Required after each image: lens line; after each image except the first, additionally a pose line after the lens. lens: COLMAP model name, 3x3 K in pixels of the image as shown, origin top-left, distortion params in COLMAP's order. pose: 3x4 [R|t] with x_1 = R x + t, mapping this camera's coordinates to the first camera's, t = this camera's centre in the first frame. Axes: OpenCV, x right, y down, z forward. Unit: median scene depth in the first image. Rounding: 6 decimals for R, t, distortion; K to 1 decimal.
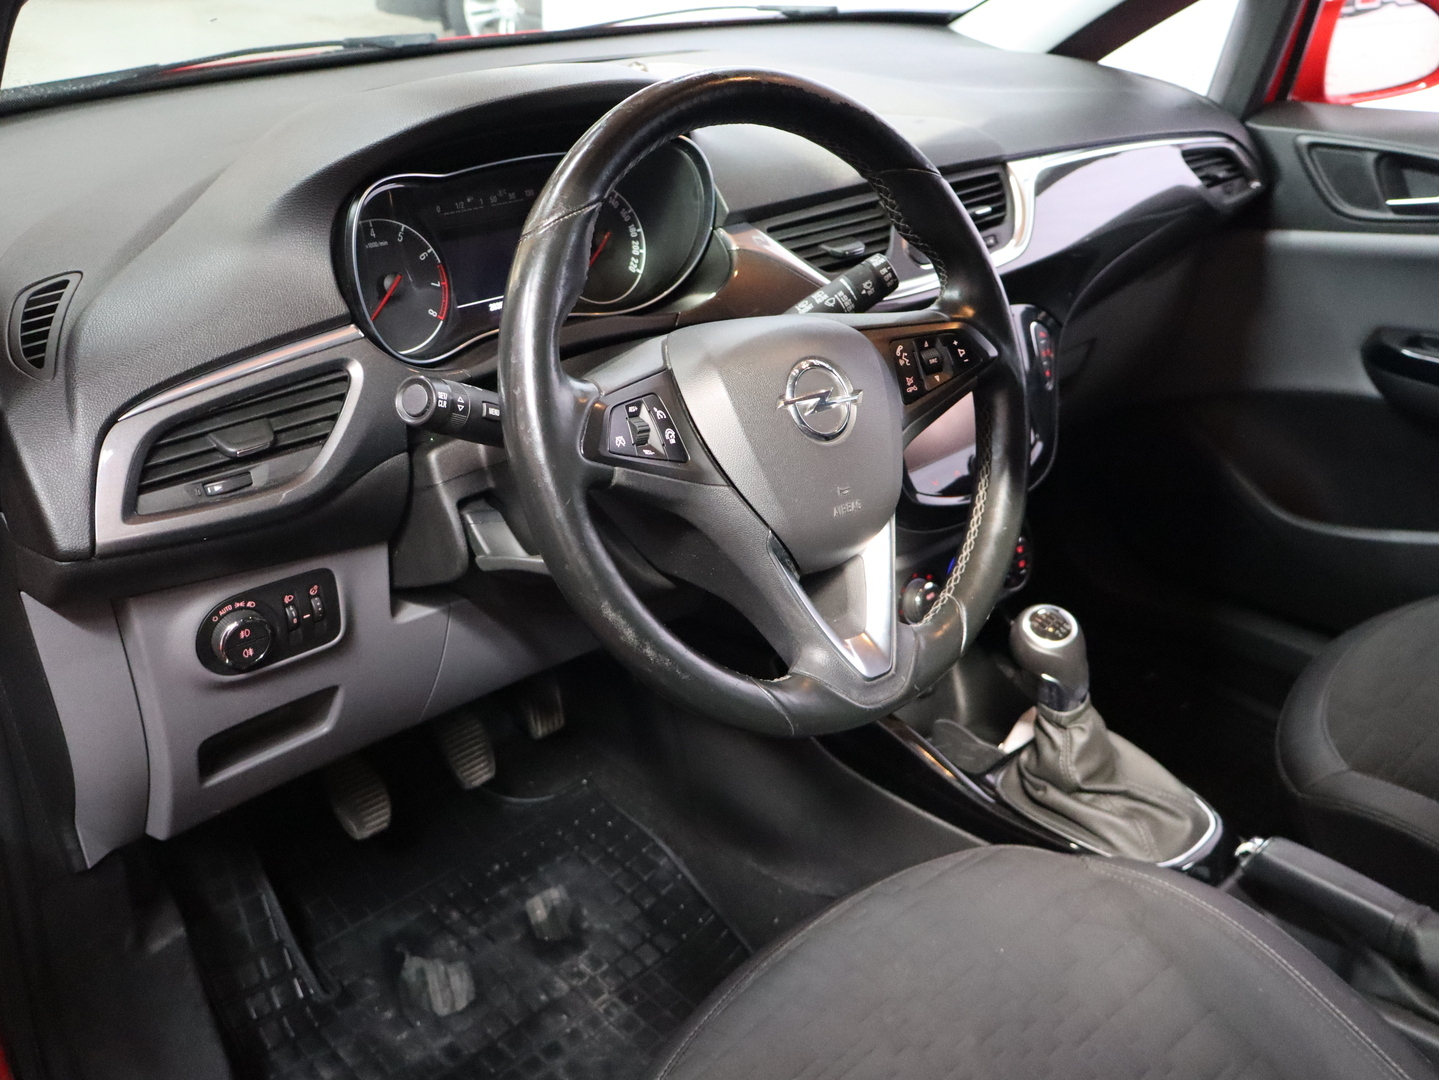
lens RADIAL K [[1282.5, 0, 719.5], [0, 1282.5, 540.0], [0, 0, 1]] dist [0.000060, -0.000814]
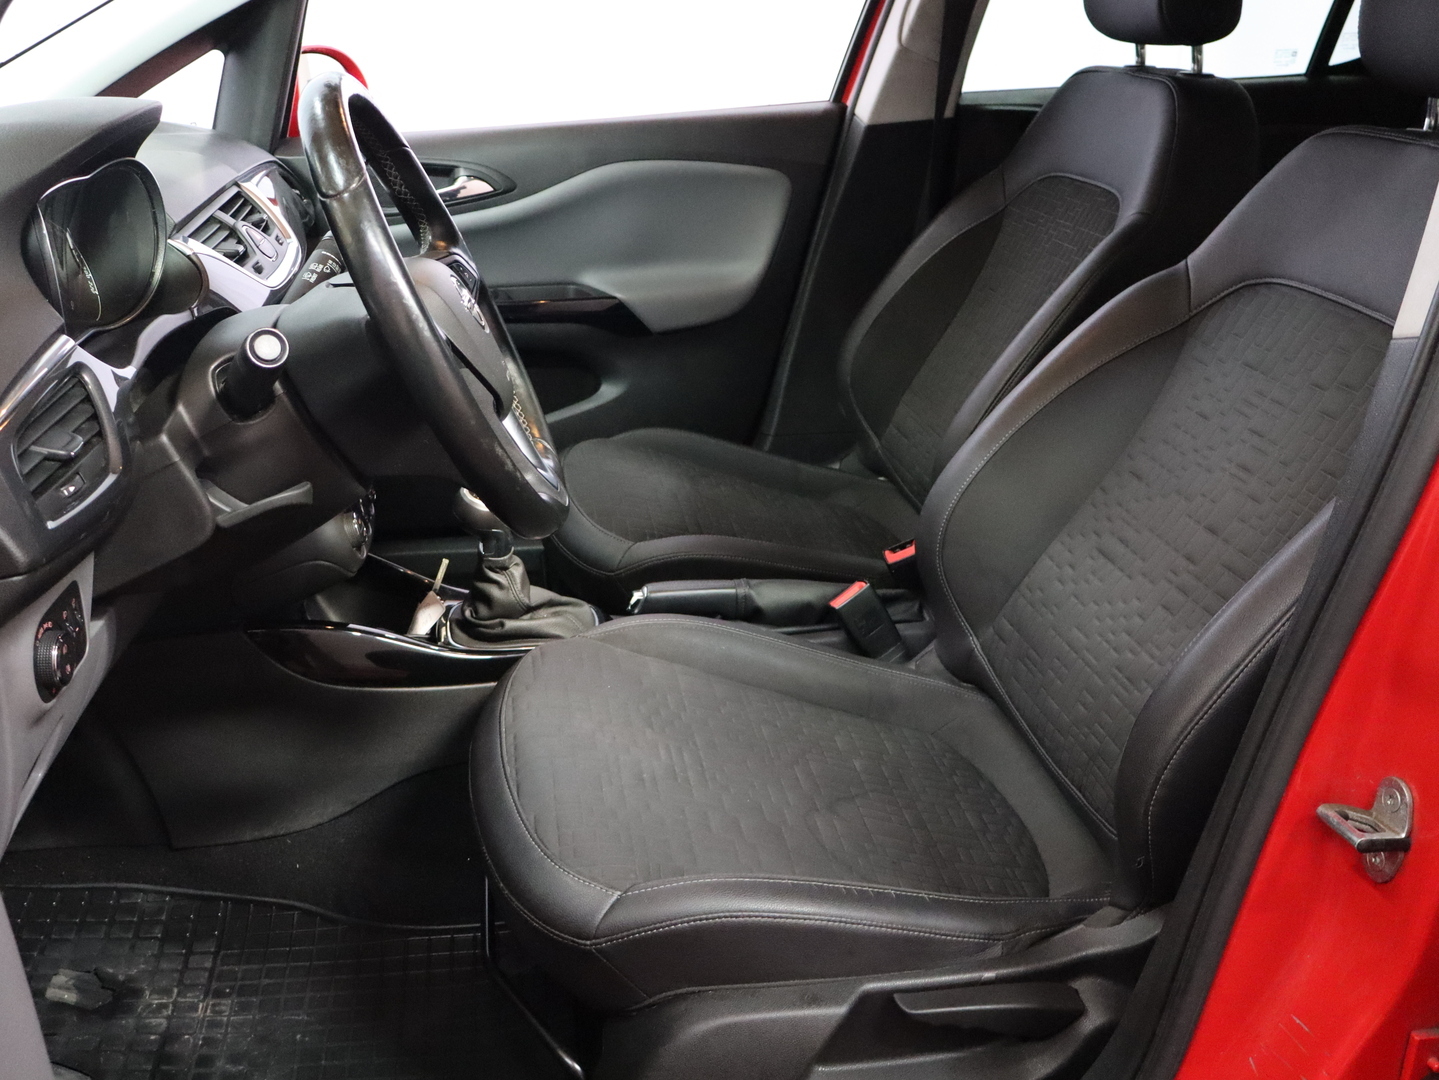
lens RADIAL K [[1282.5, 0, 719.5], [0, 1282.5, 540.0], [0, 0, 1]] dist [0.000060, -0.000814]
pose [[0.600657, -0.312883, 0.735742, -0.479710], [0.339357, 0.933008, 0.119723, 0.028475], [-0.723912, 0.177767, 0.666596, -0.044280]]
